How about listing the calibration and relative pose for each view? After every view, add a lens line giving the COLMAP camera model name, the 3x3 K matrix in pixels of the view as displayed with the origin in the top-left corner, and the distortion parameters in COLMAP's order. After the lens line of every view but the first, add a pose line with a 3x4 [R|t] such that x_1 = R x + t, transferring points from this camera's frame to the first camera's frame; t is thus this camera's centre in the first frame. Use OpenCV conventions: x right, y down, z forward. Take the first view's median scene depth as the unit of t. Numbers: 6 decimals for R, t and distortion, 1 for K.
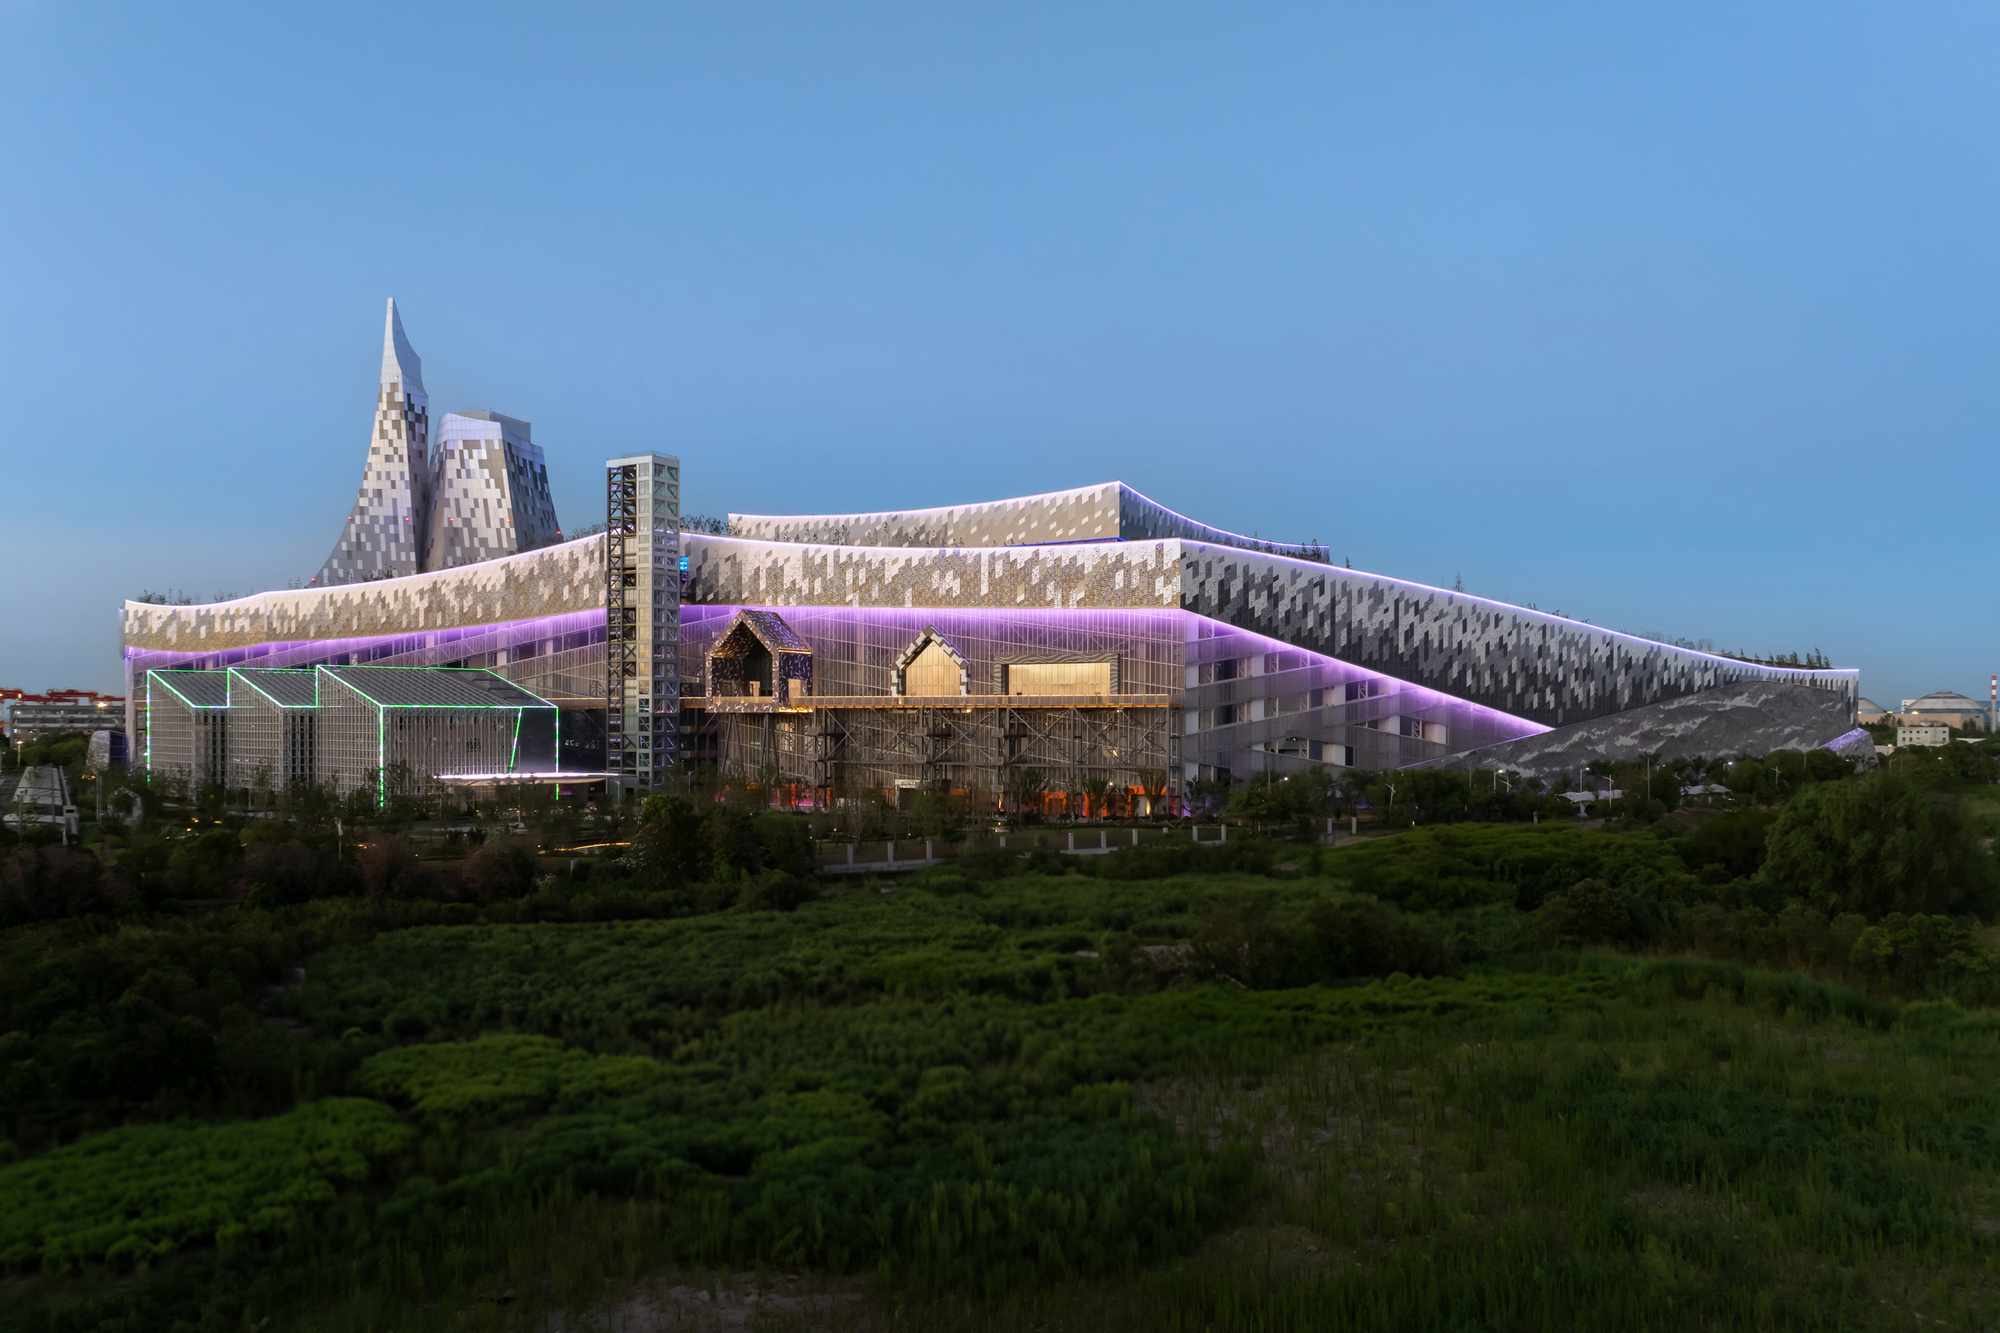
lens RADIAL K [[1384.6, 0, 1001.1], [0, 1384.6, 738.3], [0, 0, 1]] dist [-0.004469, -0.081589]
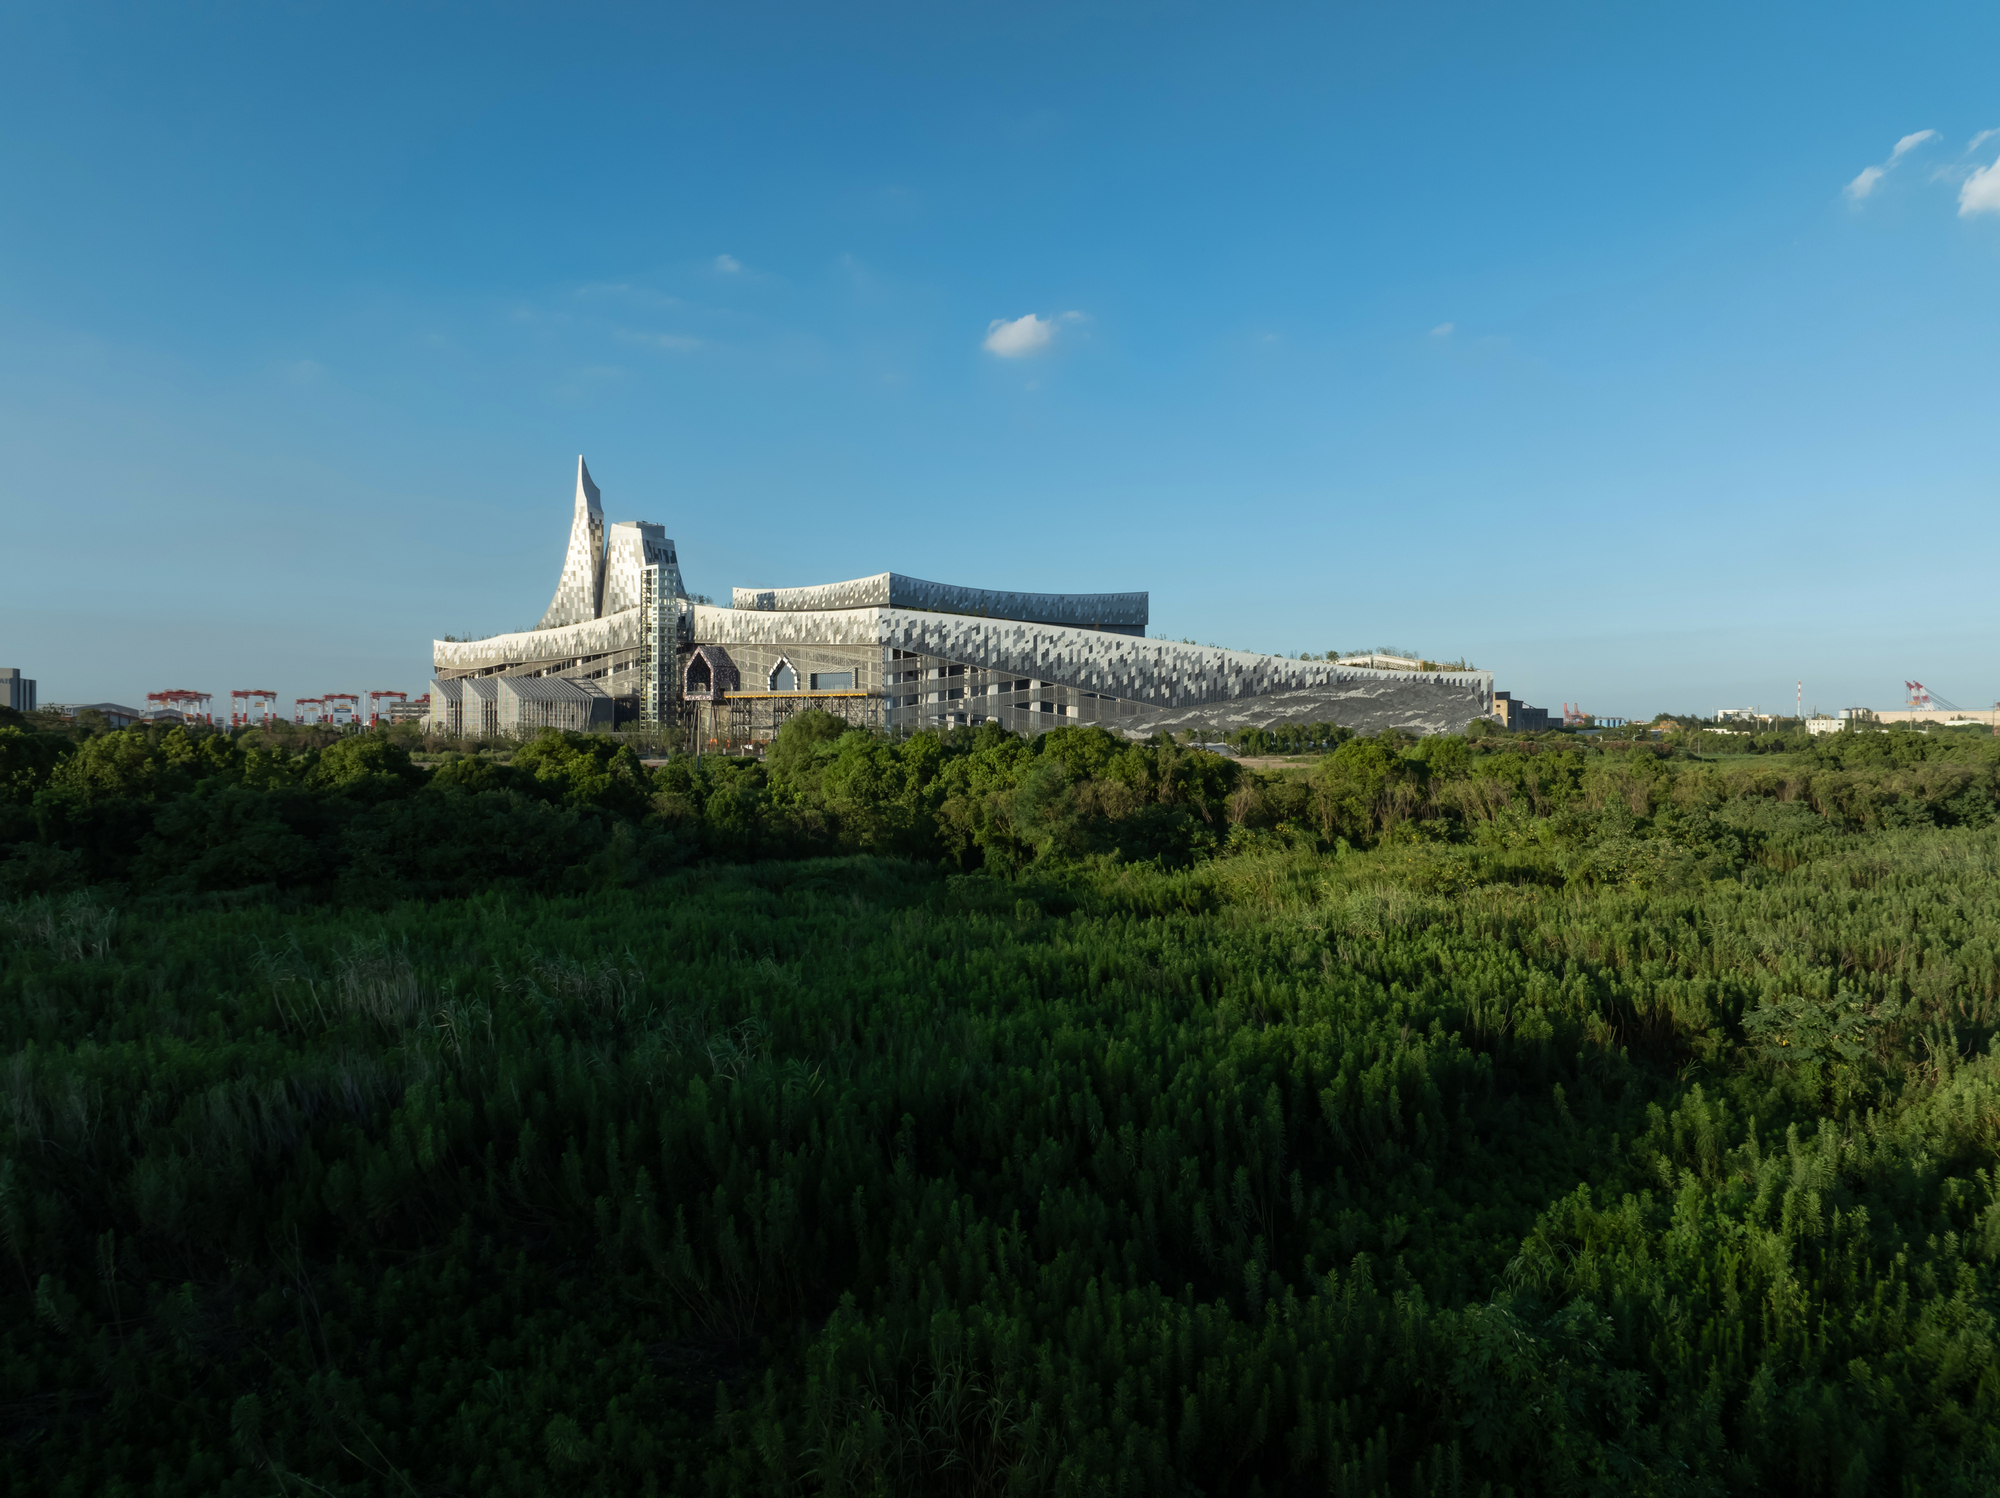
lens RADIAL K [[1380.1, 0, 1000.0], [0, 1380.1, 749.0], [0, 0, 1]] dist [-0.003141, -0.084353]
pose [[0.969594, 0.006302, -0.244638, 0.640105], [-0.005636, 0.999978, 0.003423, 0.037618], [0.244654, -0.001941, 0.969609, -0.691724]]
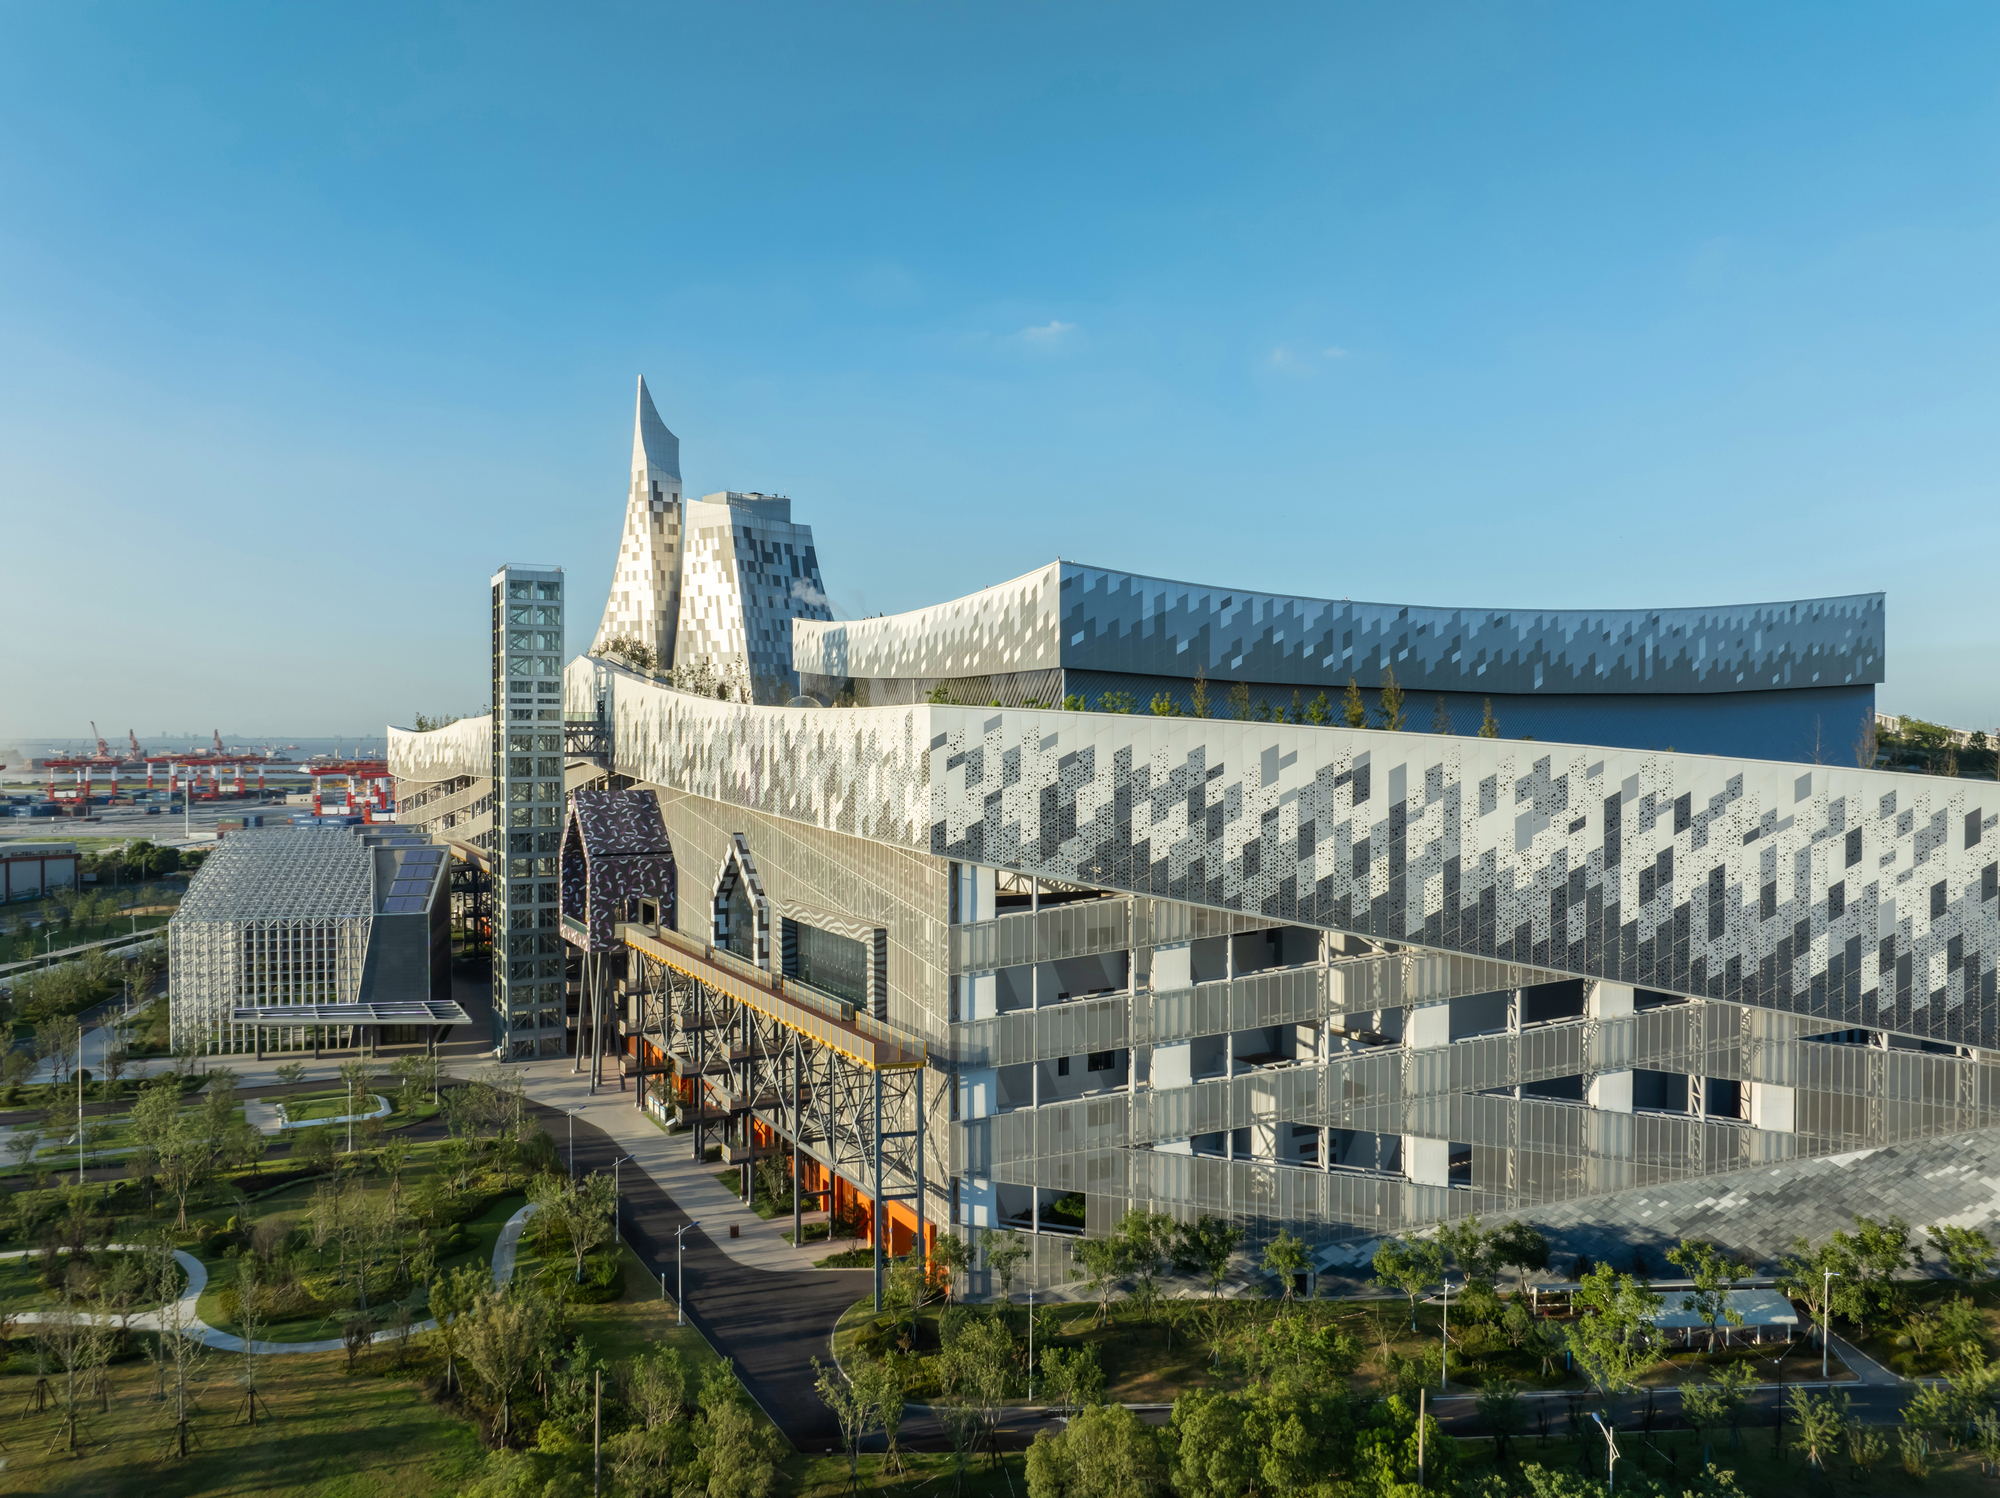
lens RADIAL K [[1407.1, 0, 1004.2], [0, 1407.1, 731.3], [0, 0, 1]] dist [-0.048104, -0.000985]
pose [[0.841285, -0.004873, -0.540570, 0.340632], [-0.004163, 0.999871, -0.015492, -0.106996], [0.540576, 0.015283, 0.841156, 0.510890]]
